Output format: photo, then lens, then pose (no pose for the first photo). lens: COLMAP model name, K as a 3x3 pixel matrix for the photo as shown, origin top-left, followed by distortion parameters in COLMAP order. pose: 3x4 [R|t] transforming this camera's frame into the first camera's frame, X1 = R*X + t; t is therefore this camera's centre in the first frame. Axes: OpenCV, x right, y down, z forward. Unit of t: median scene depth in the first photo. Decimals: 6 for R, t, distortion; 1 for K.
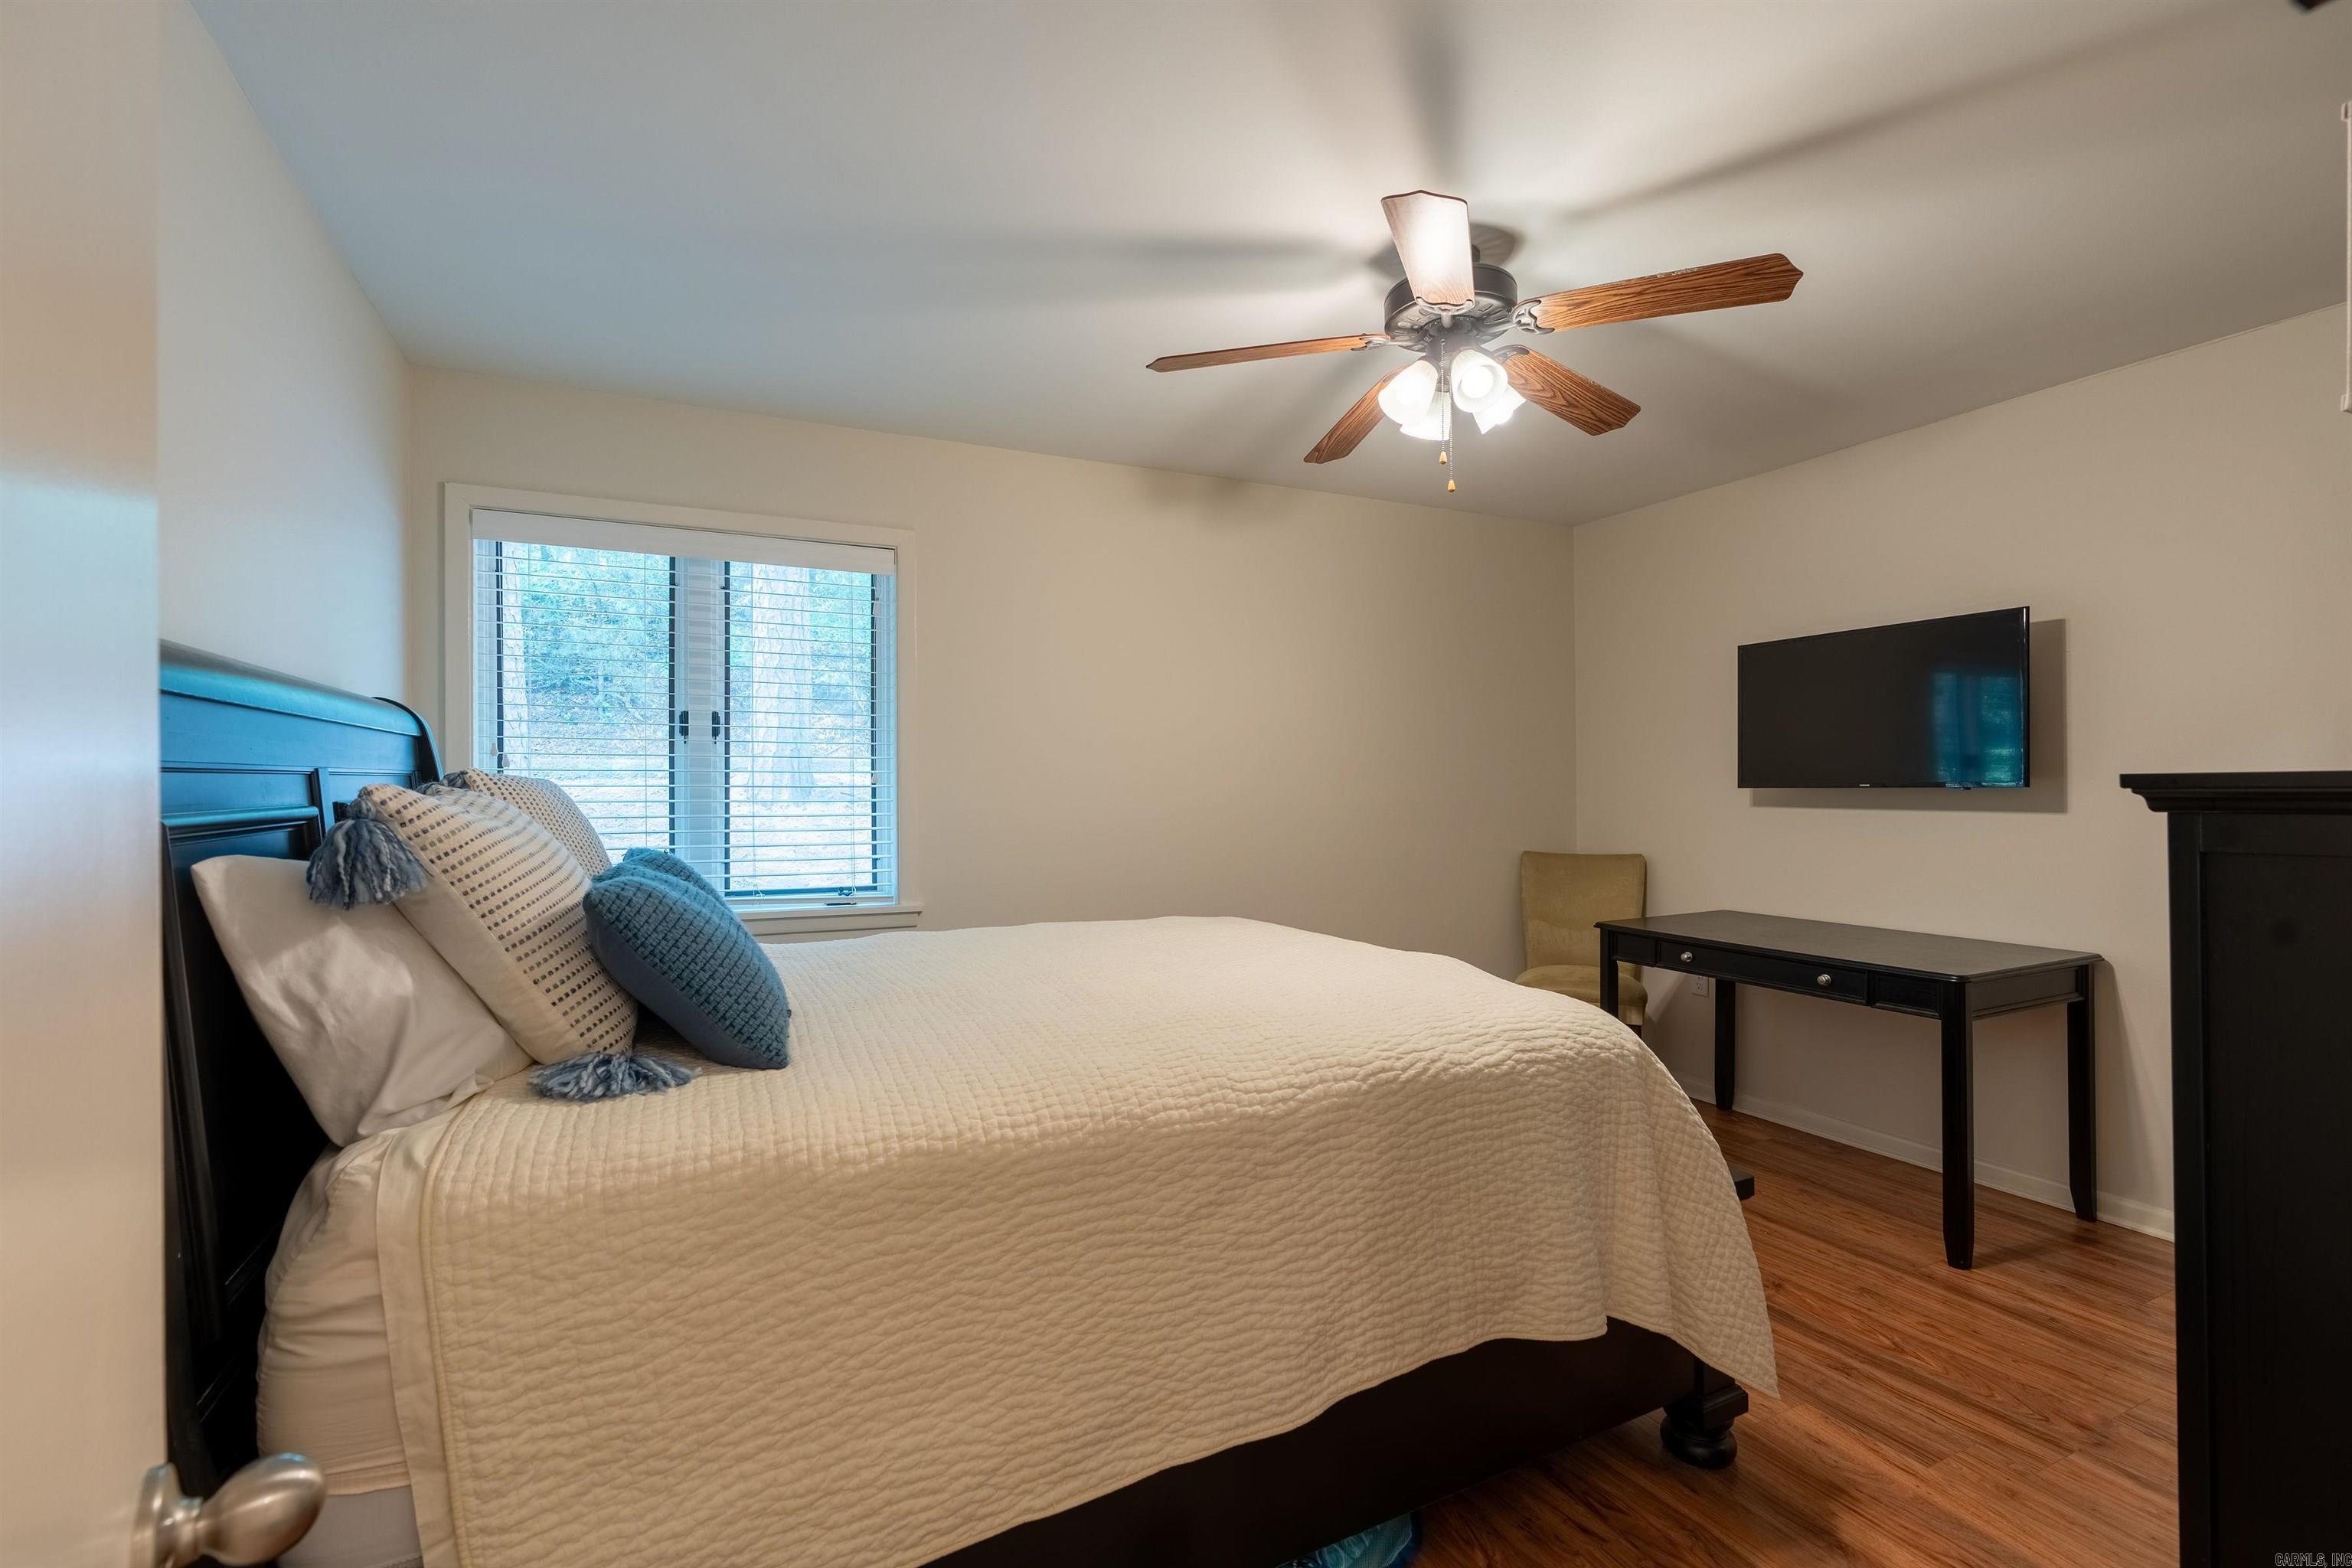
lens RADIAL K [[1053.1, 0, 1178.5], [0, 1053.1, 784.6], [0, 0, 1]] dist [-0.002461, 0.001021]
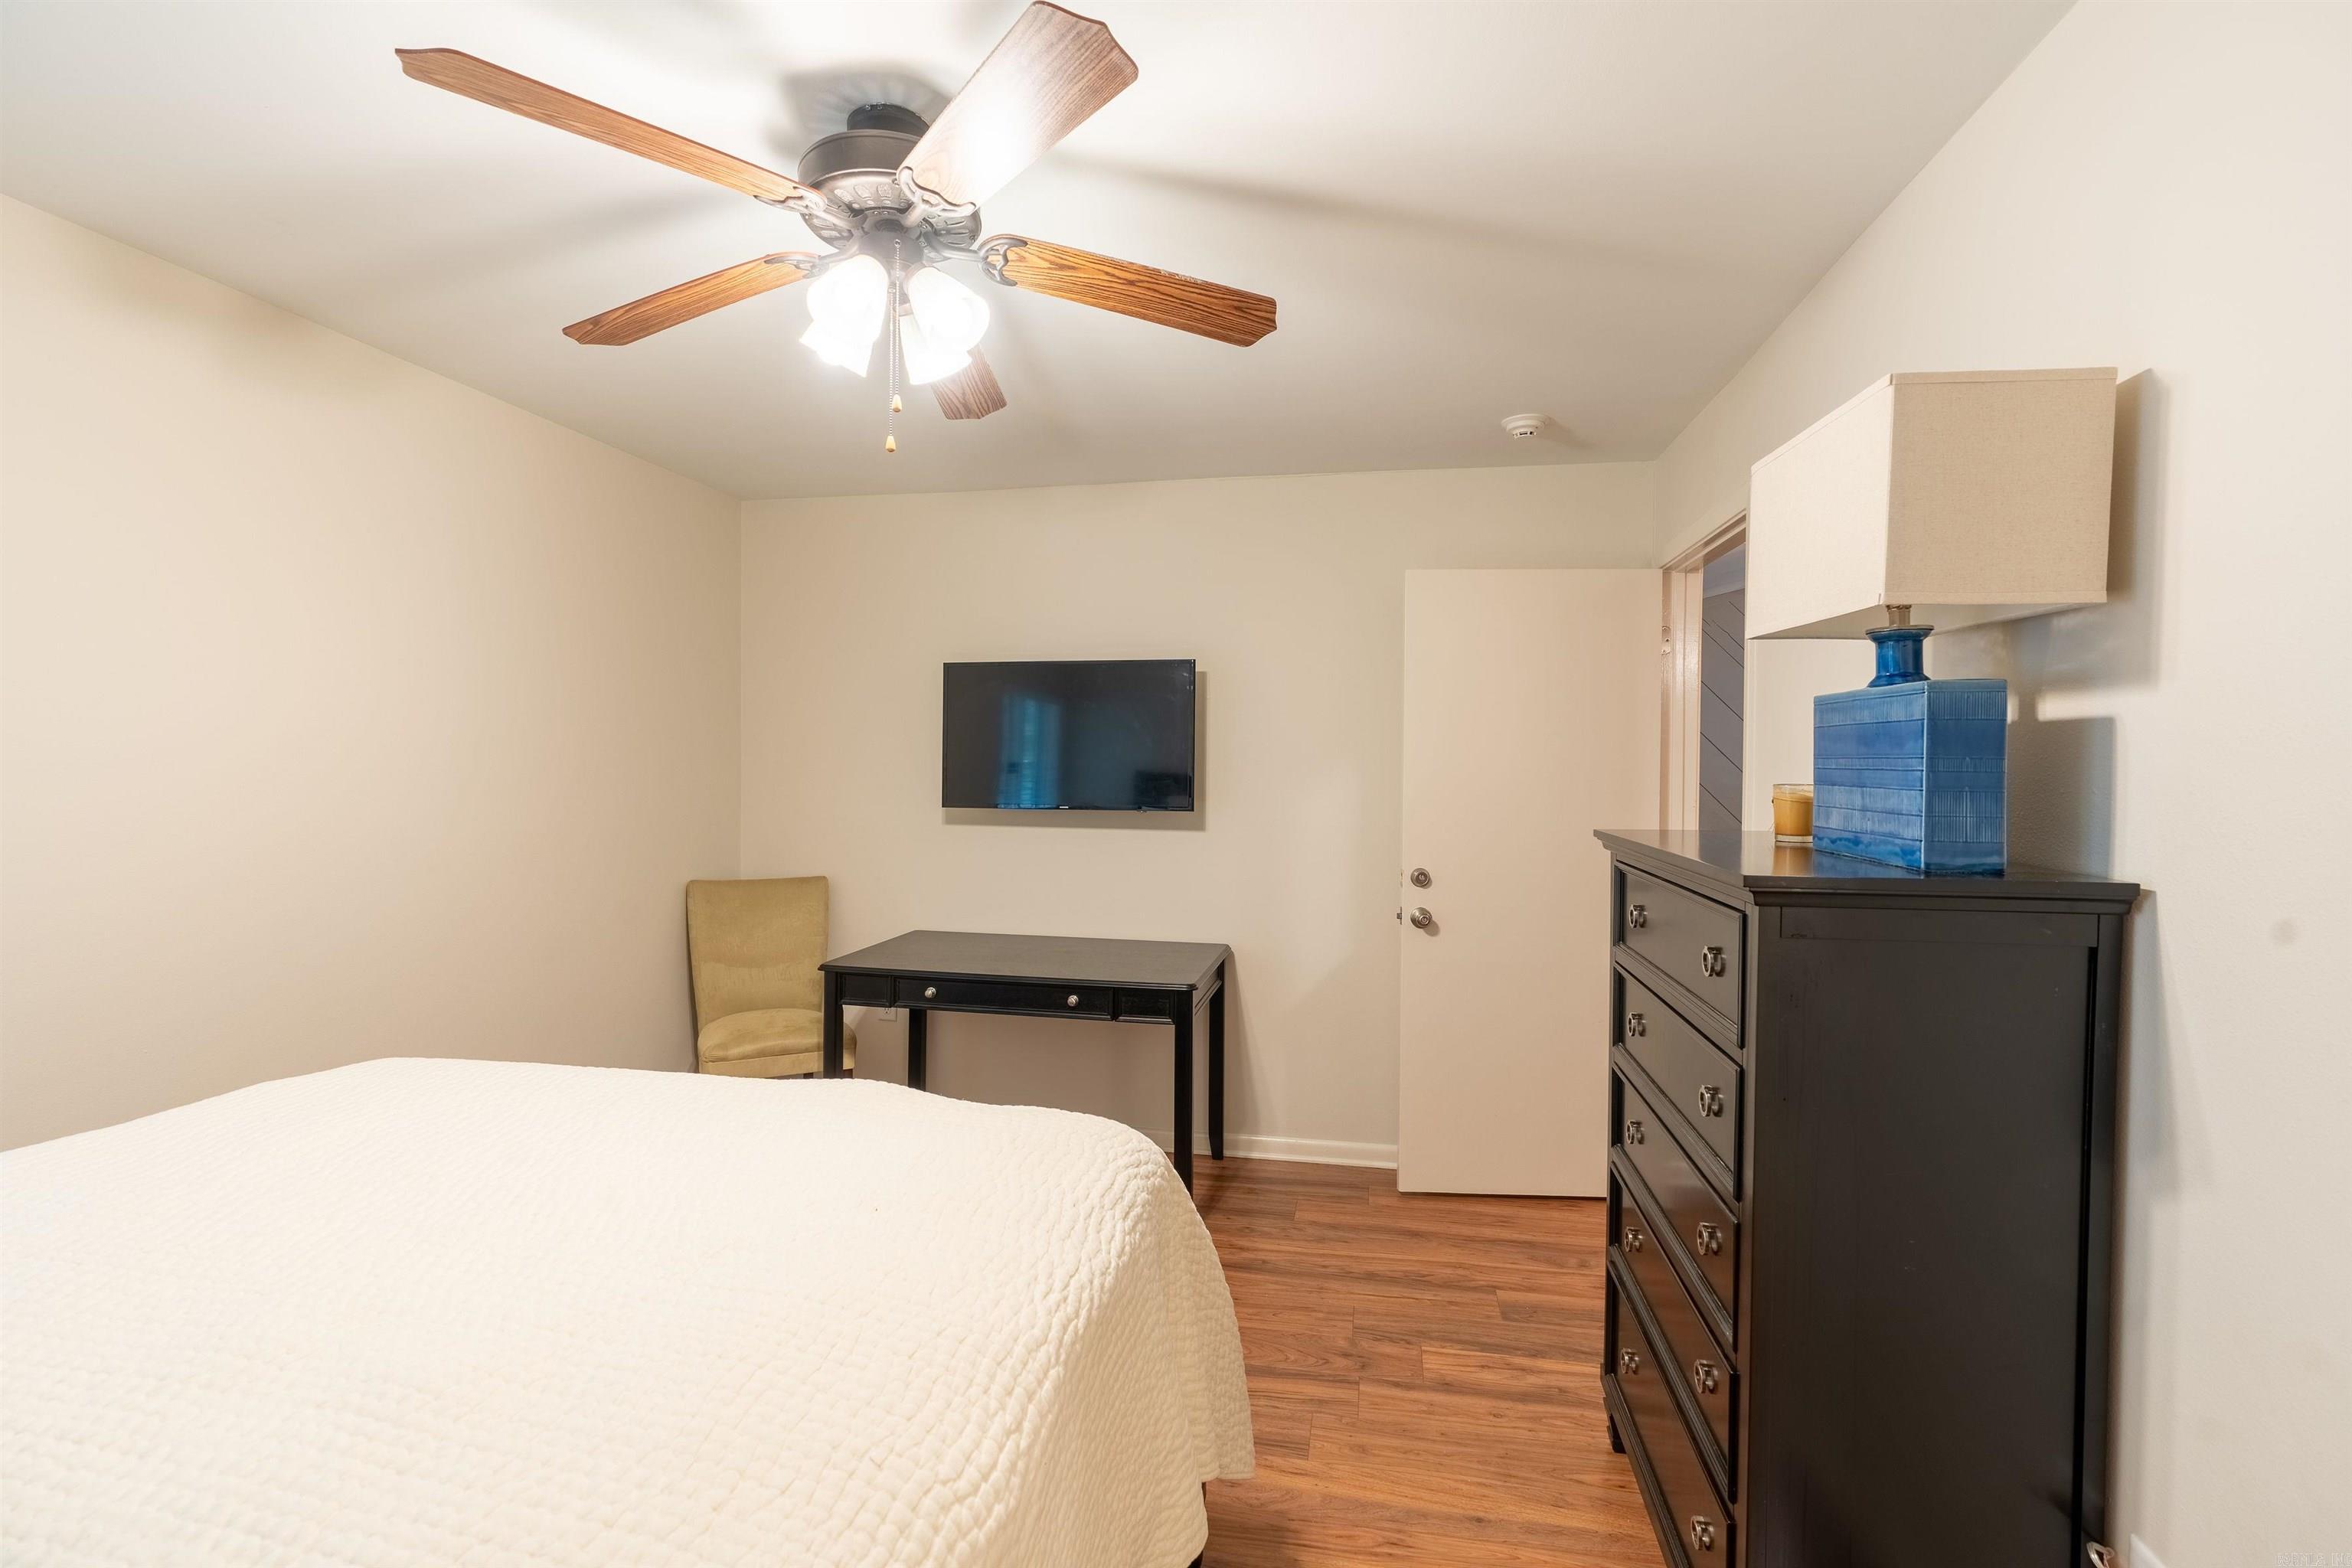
lens RADIAL K [[1053.1, 0, 1171.3], [0, 1053.1, 788.0], [0, 0, 1]] dist [-0.002461, 0.001021]
pose [[0.602914, -0.005491, 0.797788, -0.166343], [-0.014302, 0.999741, 0.017690, -0.047266], [-0.797678, -0.022075, 0.602679, 0.313392]]
